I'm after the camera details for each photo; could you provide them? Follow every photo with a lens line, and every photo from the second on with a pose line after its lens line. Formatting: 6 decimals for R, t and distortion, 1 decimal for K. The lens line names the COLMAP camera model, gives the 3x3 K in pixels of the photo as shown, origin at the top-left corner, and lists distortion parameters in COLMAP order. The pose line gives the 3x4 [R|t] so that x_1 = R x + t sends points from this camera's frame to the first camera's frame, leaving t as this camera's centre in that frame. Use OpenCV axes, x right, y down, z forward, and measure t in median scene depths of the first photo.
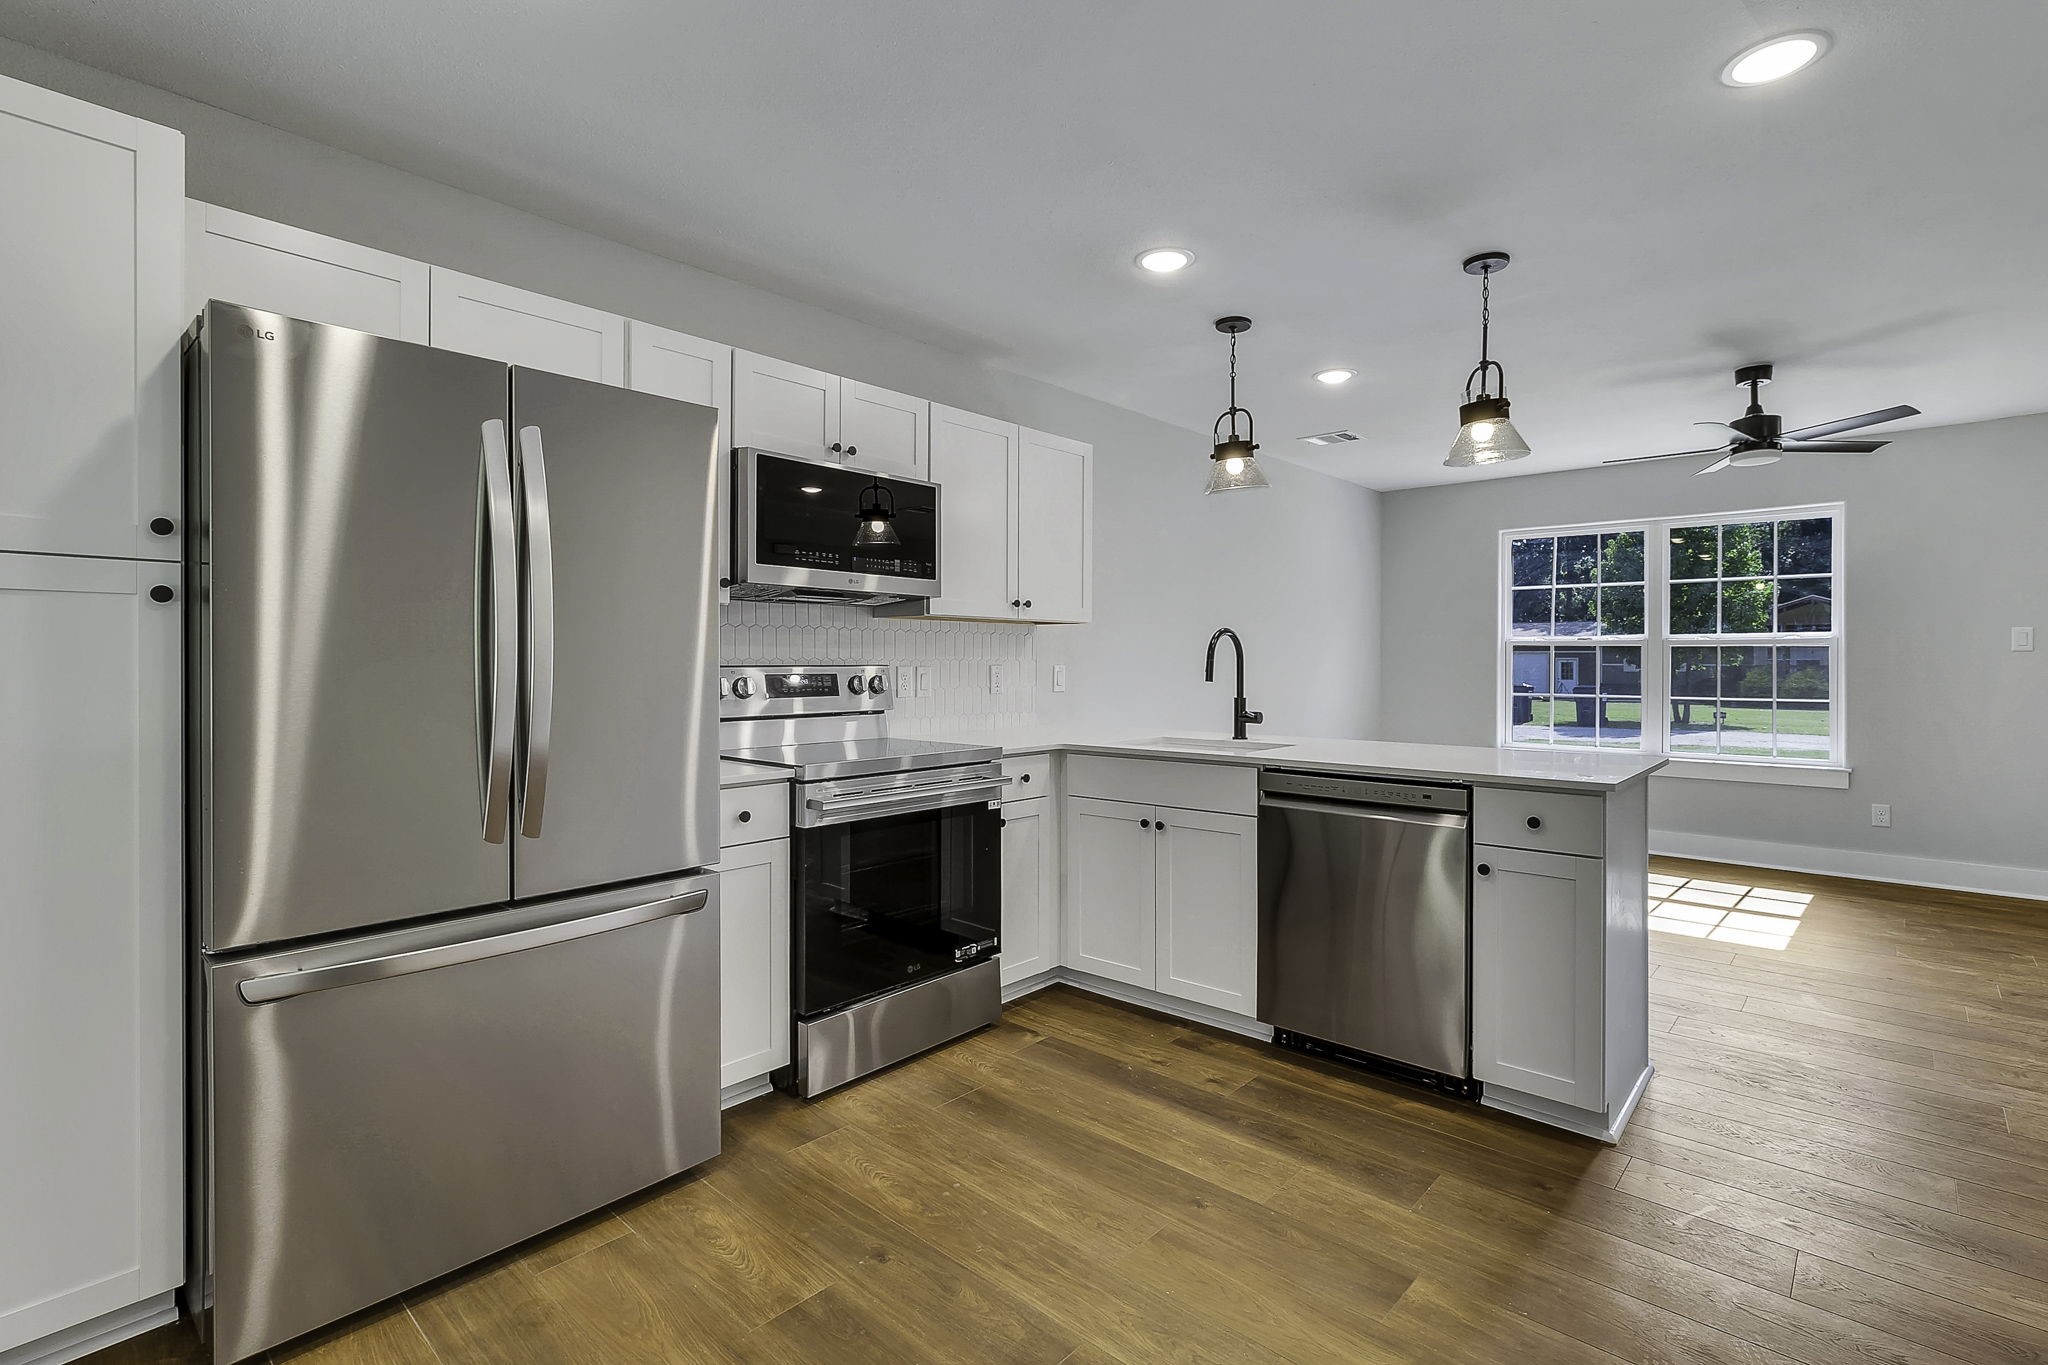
lens RADIAL K [[928.7, 0, 1029.3], [0, 928.7, 666.1], [0, 0, 1]] dist [0.000970, -0.000099]
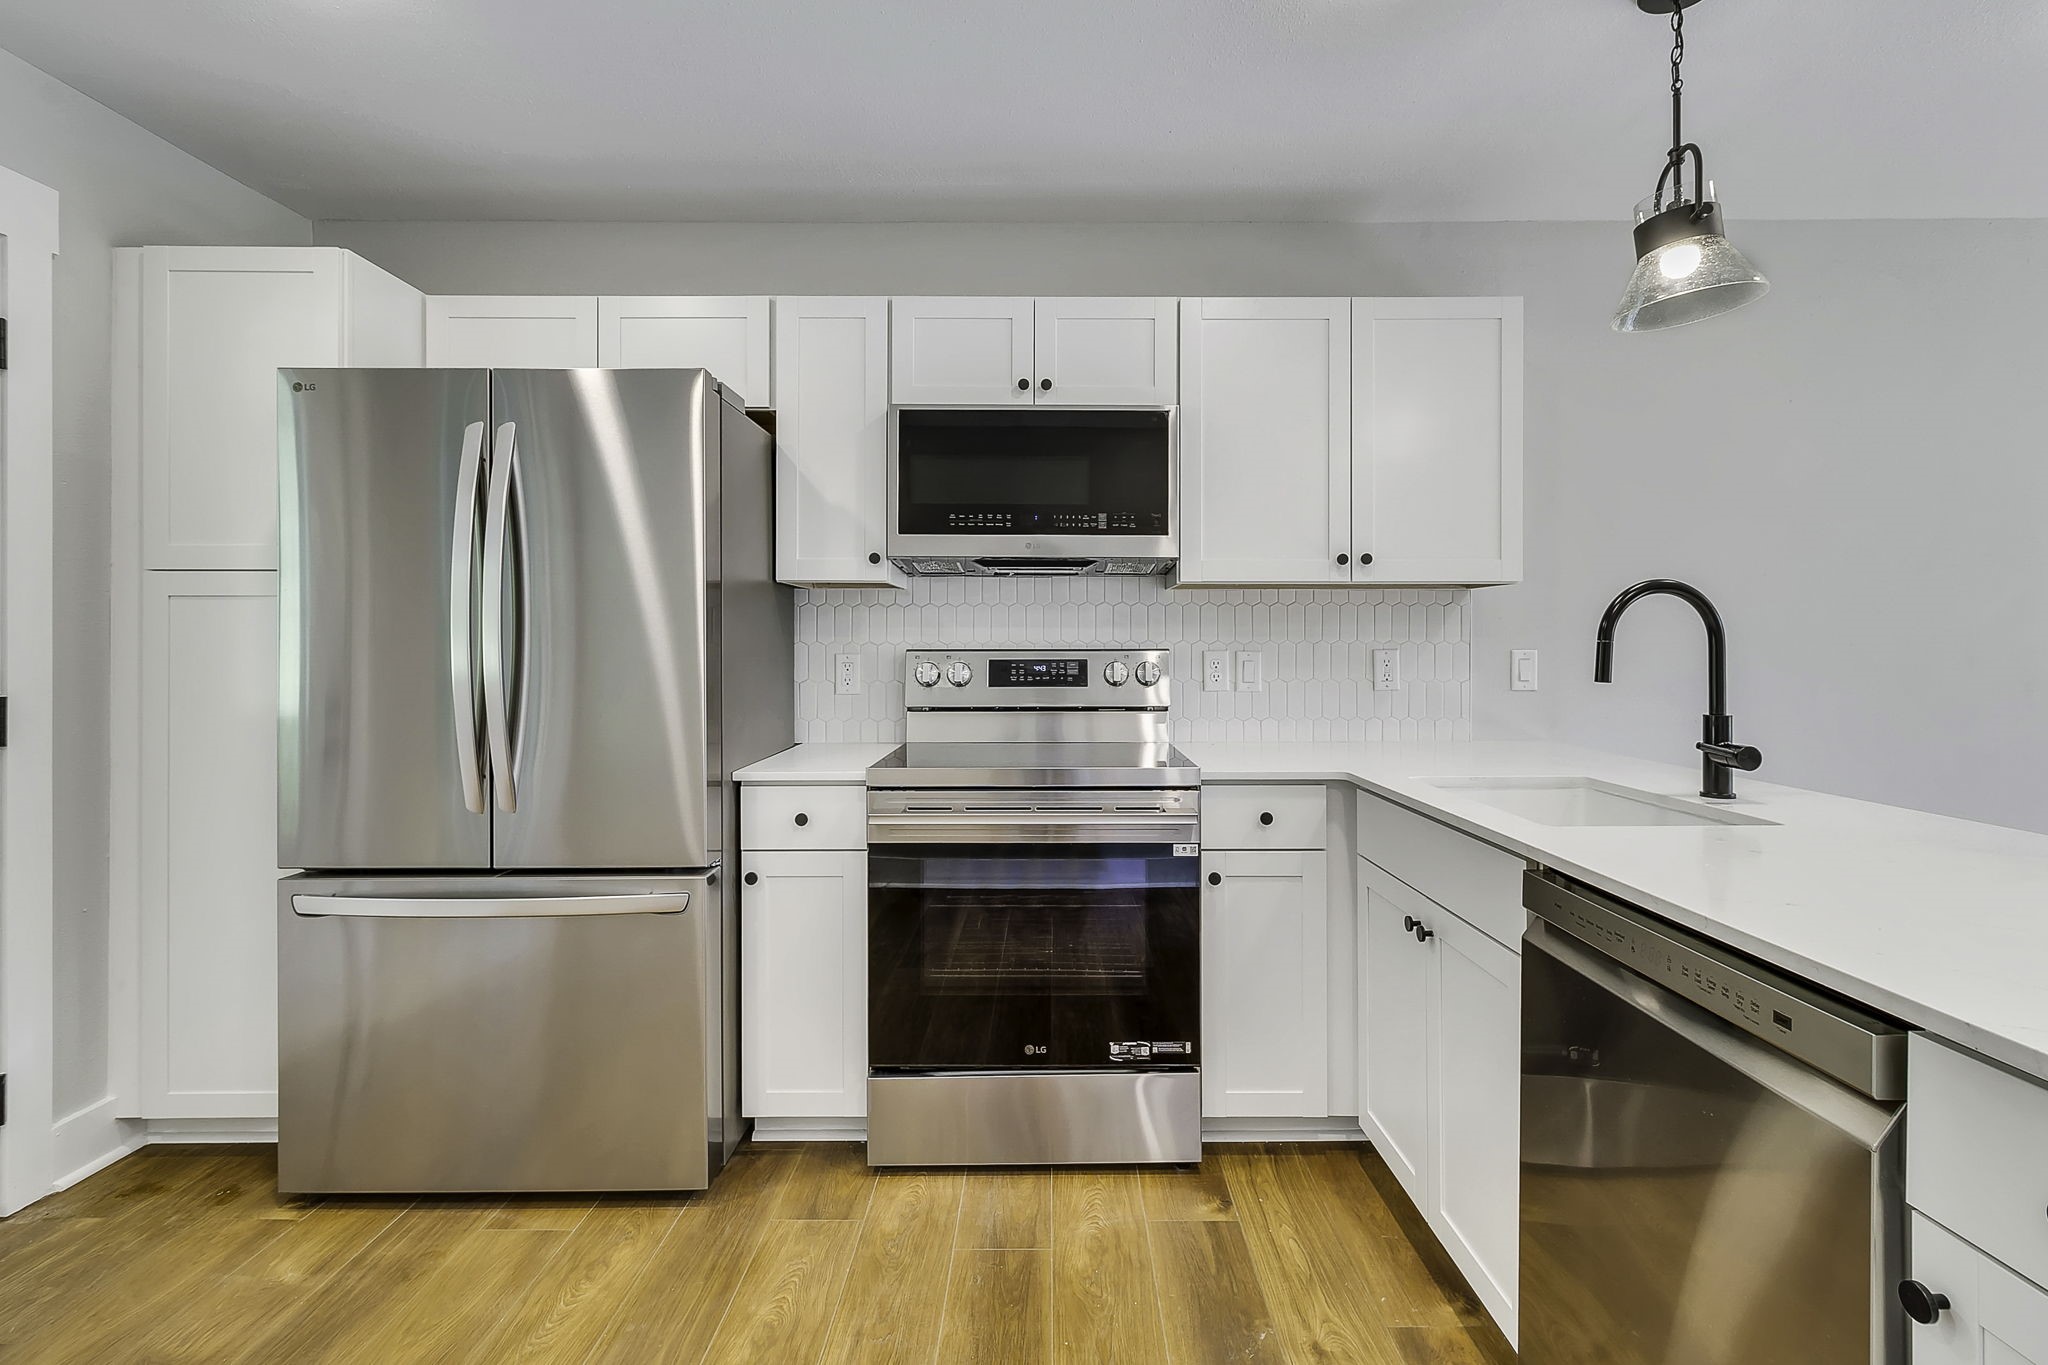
lens RADIAL K [[941.2, 0, 1049.9], [0, 941.2, 642.9], [0, 0, 1]] dist [0.002333, -0.000007]
pose [[0.678611, -0.002979, -0.734491, 0.407636], [-0.002082, 0.999980, -0.005979, -0.001778], [0.734495, 0.005587, 0.678592, 0.441184]]
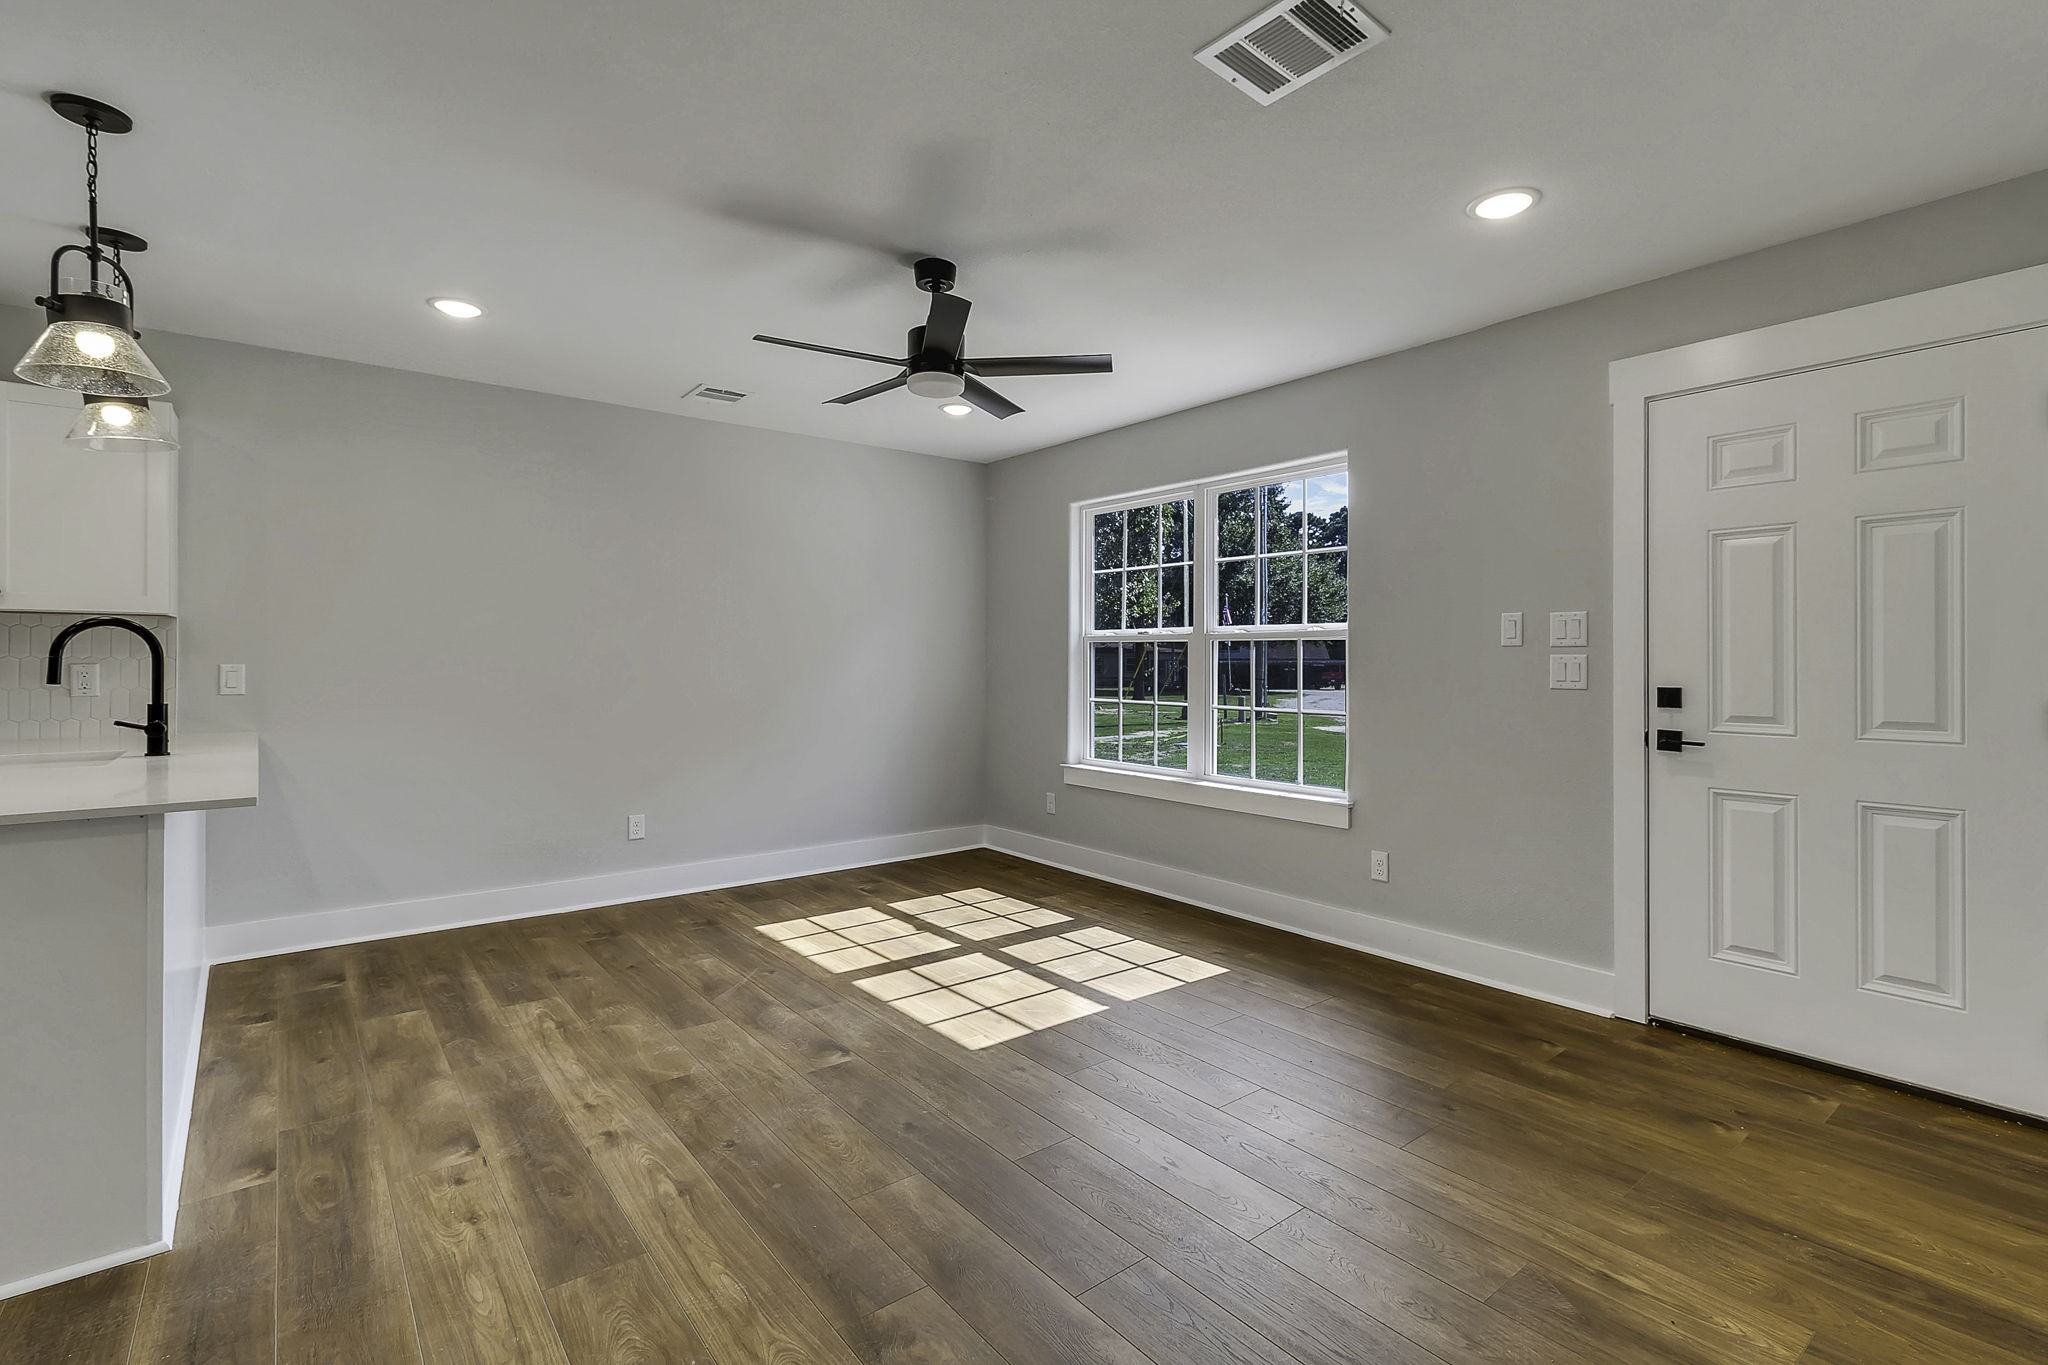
lens RADIAL K [[928.7, 0, 1029.3], [0, 928.7, 666.1], [0, 0, 1]] dist [0.000970, -0.000099]
pose [[0.988161, 0.000580, -0.153420, 1.251056], [-0.000452, 1.000000, 0.000870, -0.001991], [0.153421, -0.000790, 0.988161, 0.365429]]
